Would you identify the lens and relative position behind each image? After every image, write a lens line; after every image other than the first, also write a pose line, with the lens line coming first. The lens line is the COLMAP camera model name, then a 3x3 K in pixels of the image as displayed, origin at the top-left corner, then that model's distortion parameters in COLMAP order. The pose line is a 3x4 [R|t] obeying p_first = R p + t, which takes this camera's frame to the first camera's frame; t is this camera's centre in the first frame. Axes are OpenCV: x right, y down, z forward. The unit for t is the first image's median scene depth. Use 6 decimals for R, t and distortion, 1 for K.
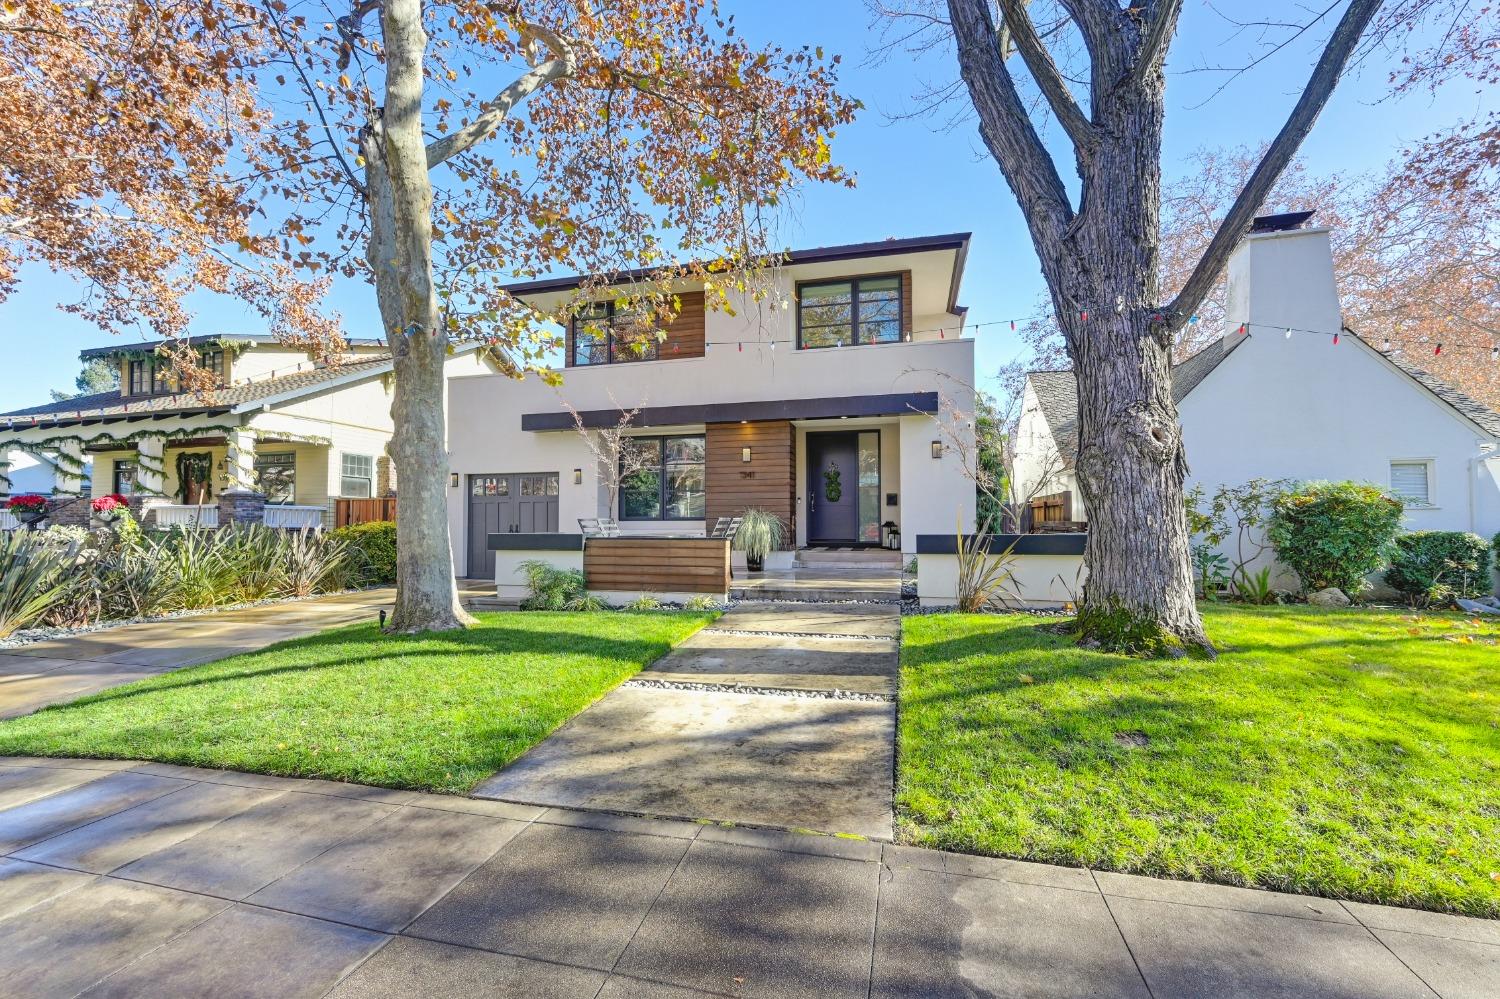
lens RADIAL K [[616.7, 0, 750.0], [0, 616.7, 499.5], [0, 0, 1]] dist [0.001134, 0.000067]
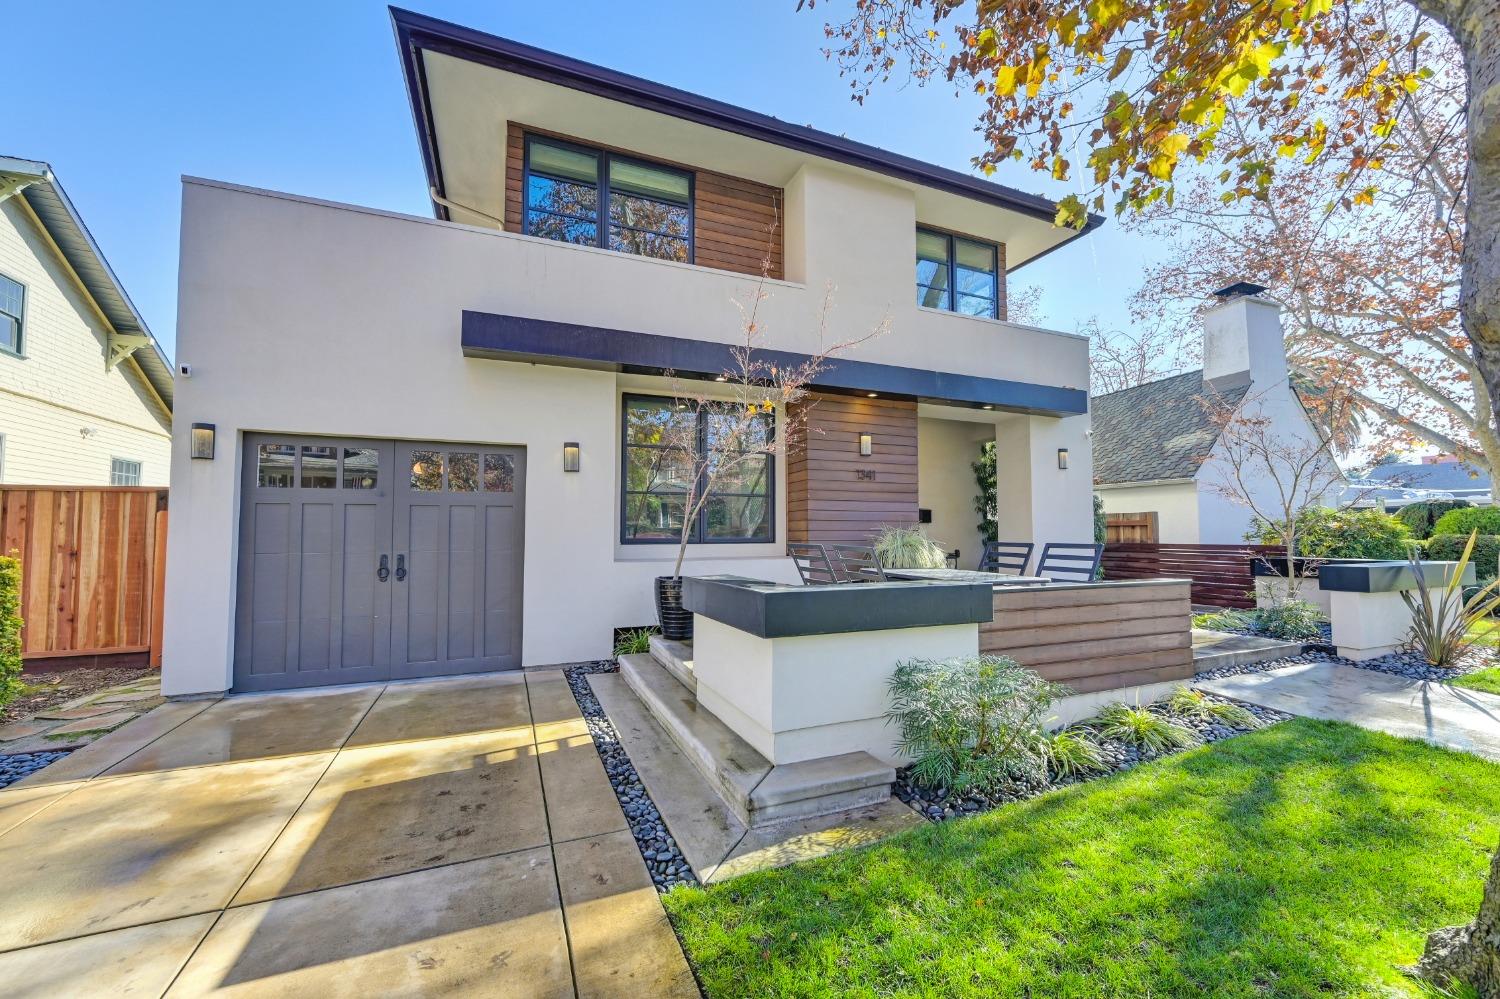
lens RADIAL K [[597.1, 0, 751.4], [0, 597.1, 503.8], [0, 0, 1]] dist [-0.000708, -0.000069]
pose [[0.792990, 0.033259, 0.608326, -0.555631], [-0.022853, 0.999430, -0.024851, 0.011142], [-0.608806, 0.005805, 0.793298, 0.633274]]
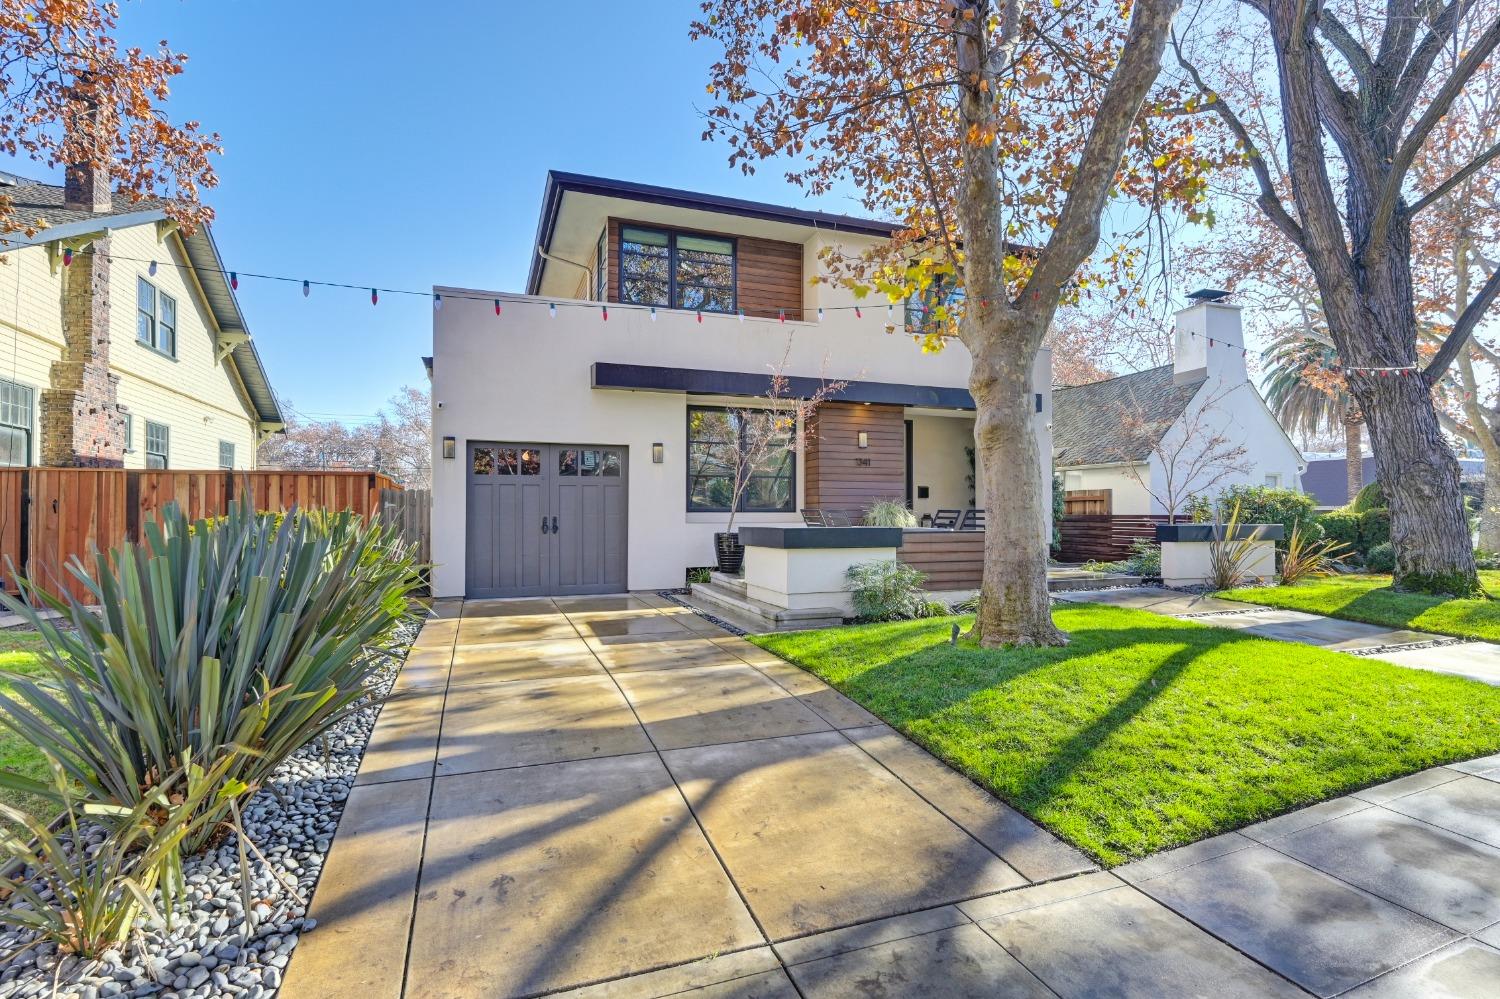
lens RADIAL K [[732.4, 0, 750.0], [0, 732.4, 499.5], [0, 0, 1]] dist [-0.002391, 0.000025]
pose [[0.816934, 0.015027, 0.576535, -0.852018], [-0.023581, 0.999695, 0.007358, 0.011905], [-0.576249, -0.019607, 0.817039, 0.243946]]
